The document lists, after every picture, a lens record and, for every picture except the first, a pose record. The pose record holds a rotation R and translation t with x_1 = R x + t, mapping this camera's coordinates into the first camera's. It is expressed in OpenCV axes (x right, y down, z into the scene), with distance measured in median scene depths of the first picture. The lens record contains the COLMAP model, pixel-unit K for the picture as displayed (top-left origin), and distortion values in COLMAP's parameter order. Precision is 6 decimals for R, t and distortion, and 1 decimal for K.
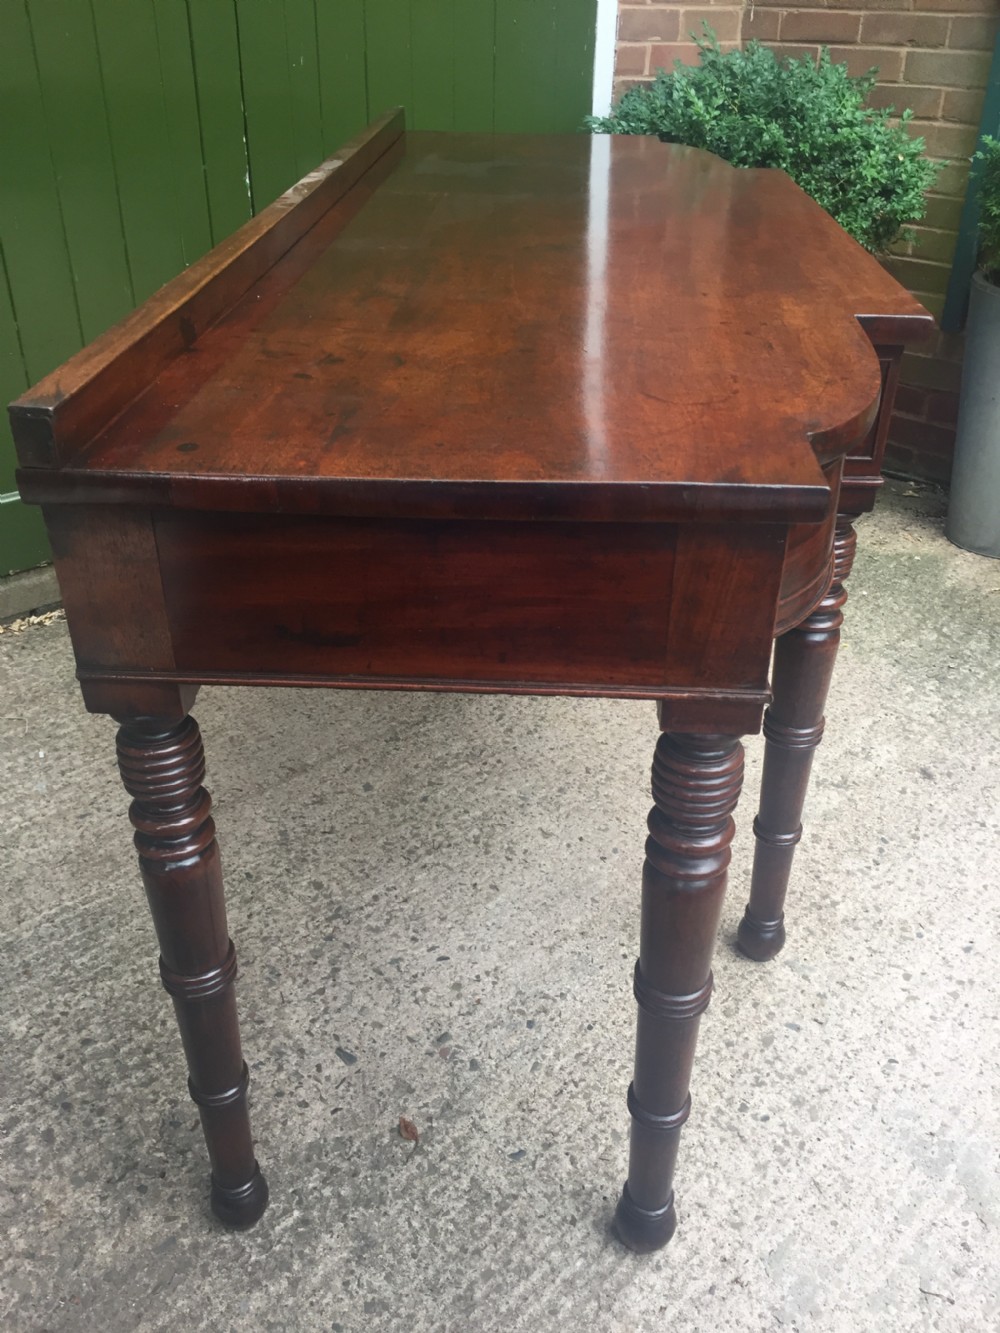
lens RADIAL K [[1147.3, 0, 506.8], [0, 1147.3, 670.7], [0, 0, 1]] dist [0.083965, -0.121669]
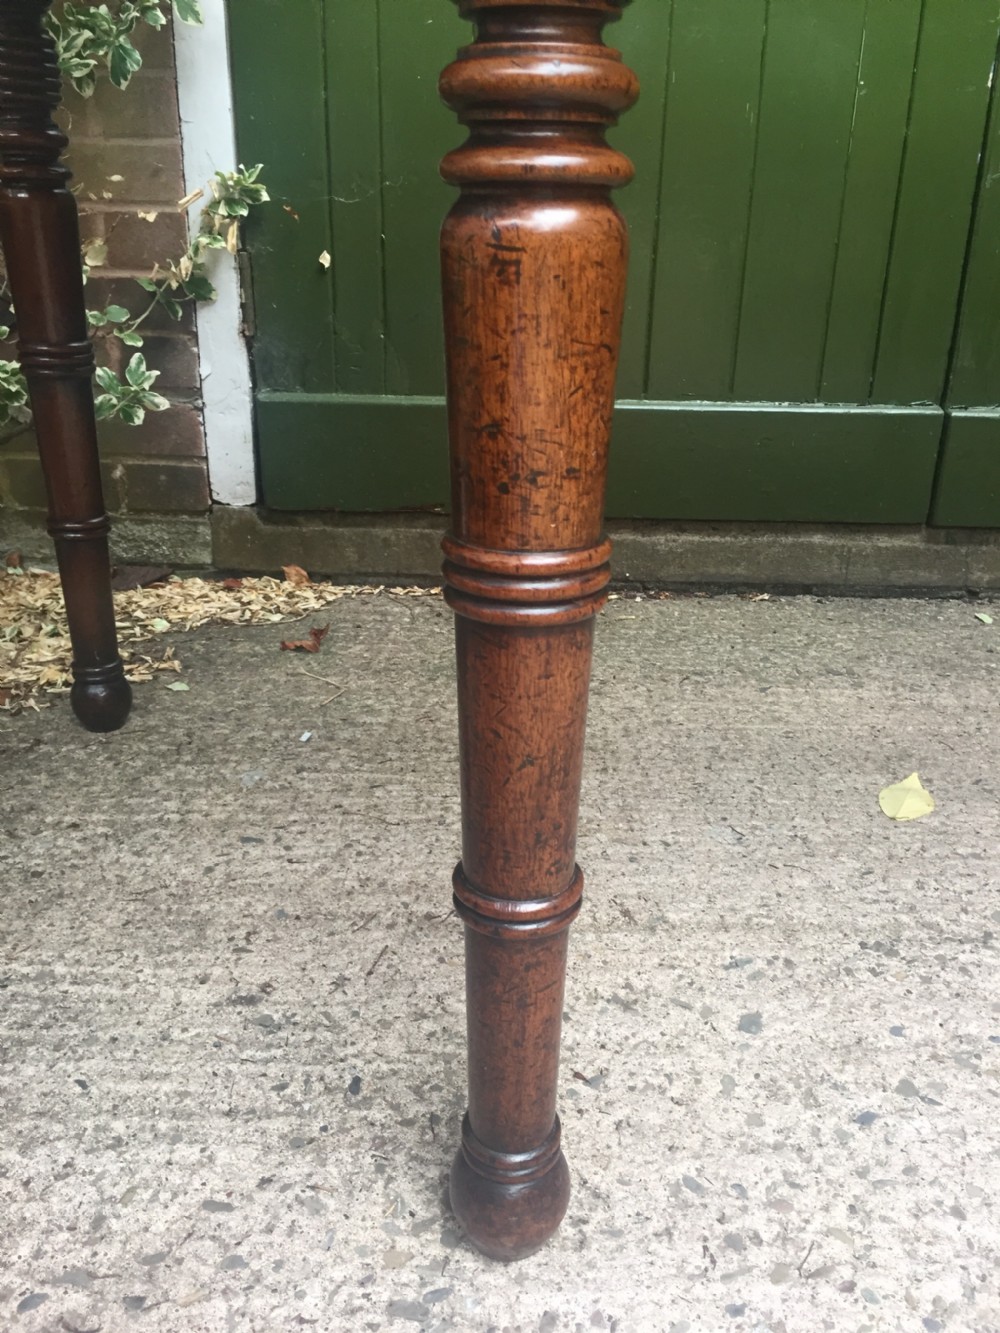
lens RADIAL K [[1151.8, 0, 498.7], [0, 1151.8, 667.0], [0, 0, 1]] dist [0.072907, -0.114816]
pose [[0.750712, 0.246282, -0.613006, 0.035614], [-0.343829, 0.937991, -0.044219, 0.033709], [0.564104, 0.243965, 0.788840, 0.629640]]
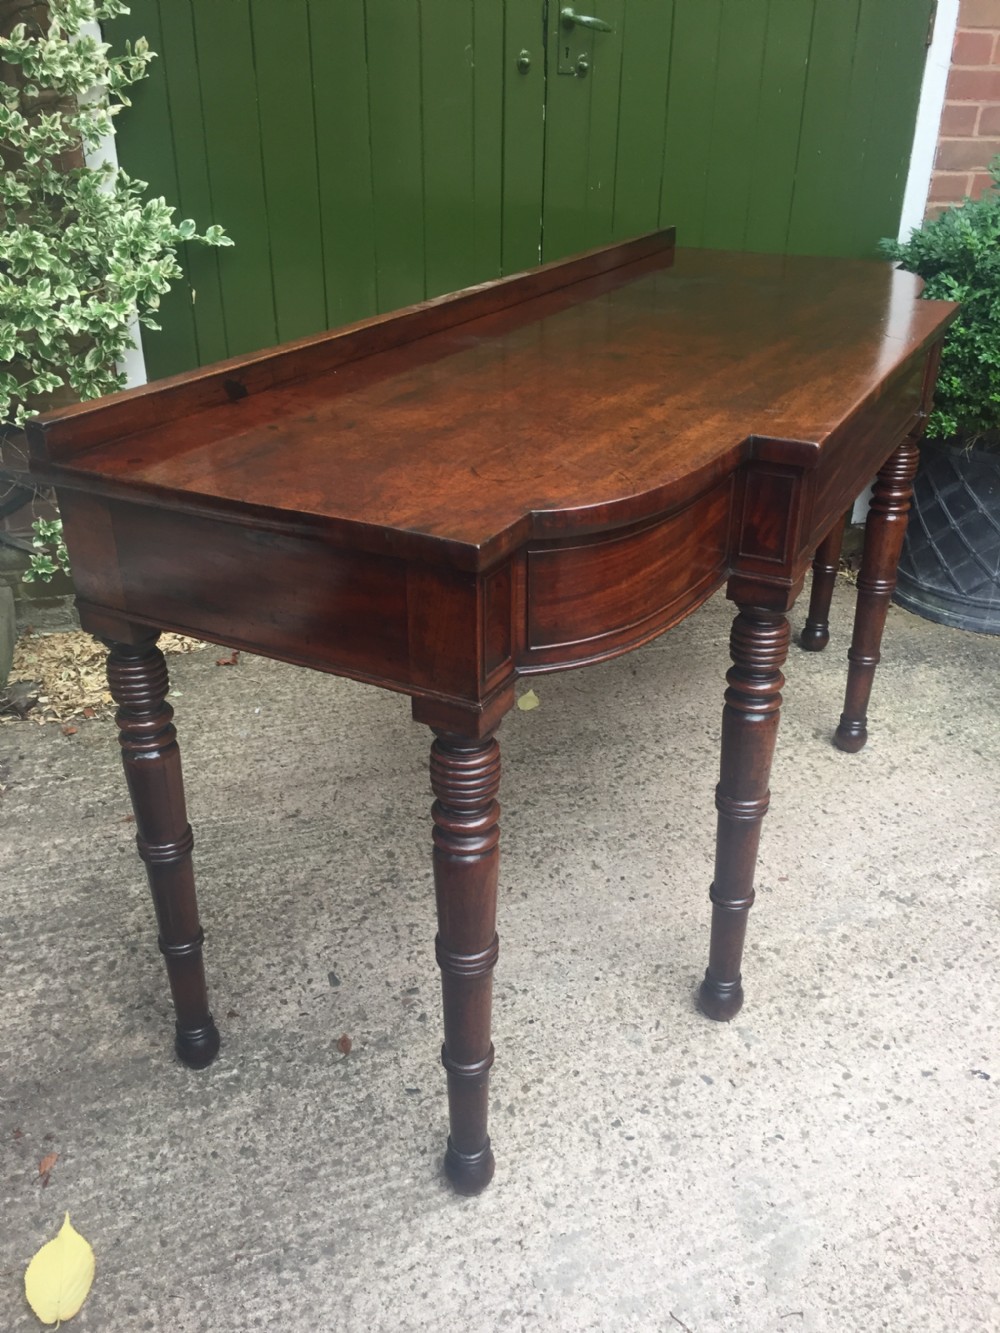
lens RADIAL K [[1159.0, 0, 502.3], [0, 1159.0, 660.9], [0, 0, 1]] dist [0.090278, -0.127032]
pose [[0.907011, 0.185039, -0.378275, 0.342317], [-0.213524, 0.976332, -0.034390, 0.006233], [0.362959, 0.111963, 0.925054, -0.093380]]
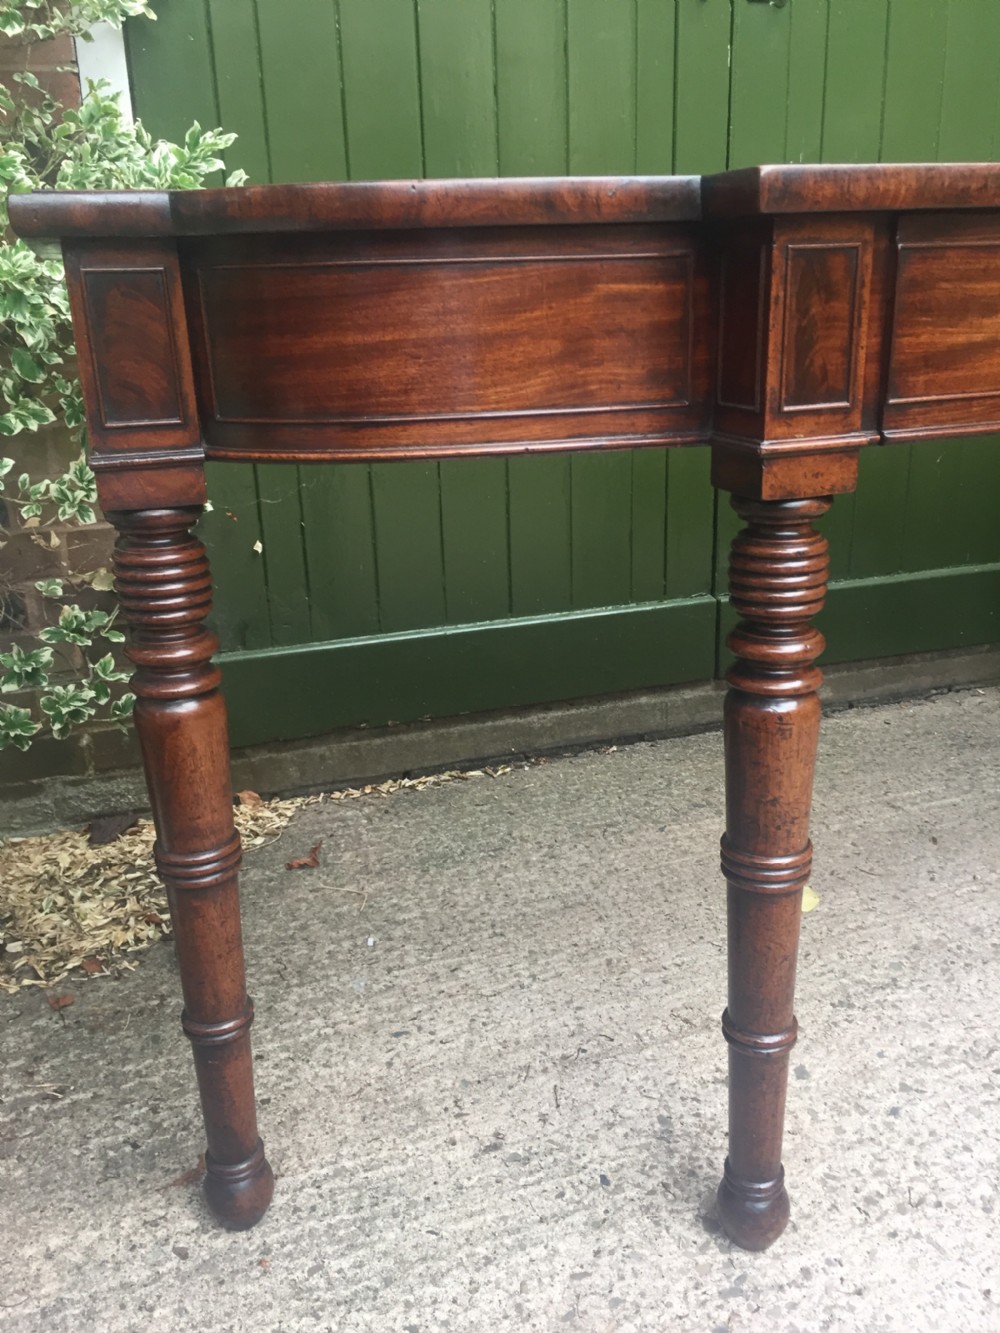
lens RADIAL K [[1152.9, 0, 503.3], [0, 1152.9, 667.2], [0, 0, 1]] dist [0.087420, -0.127729]
pose [[0.930838, 0.072950, -0.358078, -0.062192], [-0.149089, 0.970425, -0.189862, 0.031339], [0.333637, 0.230116, 0.914184, 0.310132]]
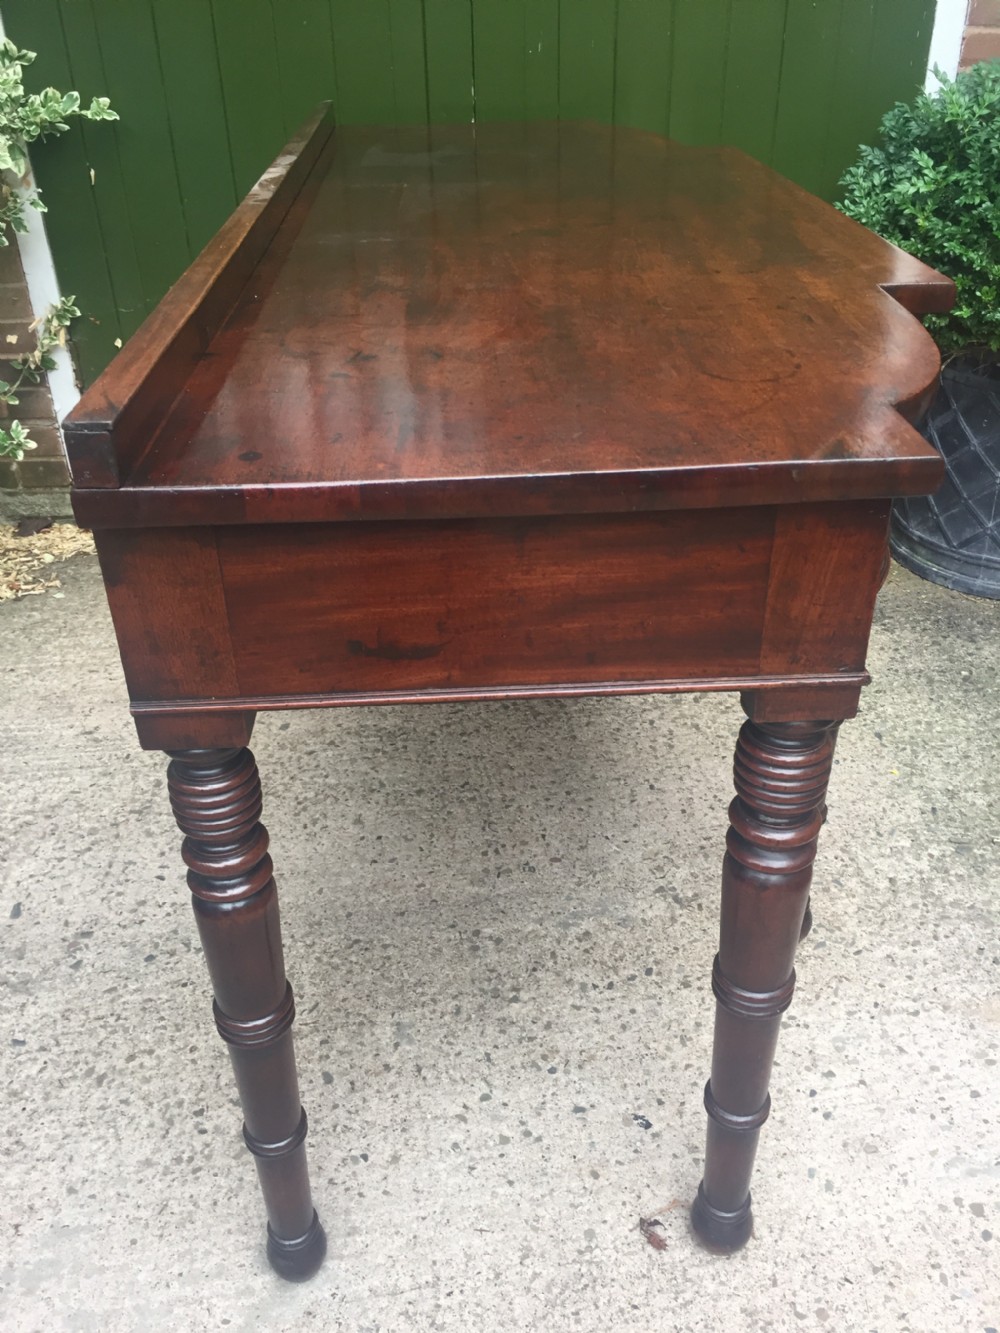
lens RADIAL K [[1154.7, 0, 500.1], [0, 1154.7, 666.7], [0, 0, 1]] dist [0.080299, -0.114593]
pose [[0.793205, 0.287201, -0.536974, 0.637601], [-0.285063, 0.954336, 0.089340, -0.111984], [0.538112, 0.082206, 0.838855, 0.210505]]
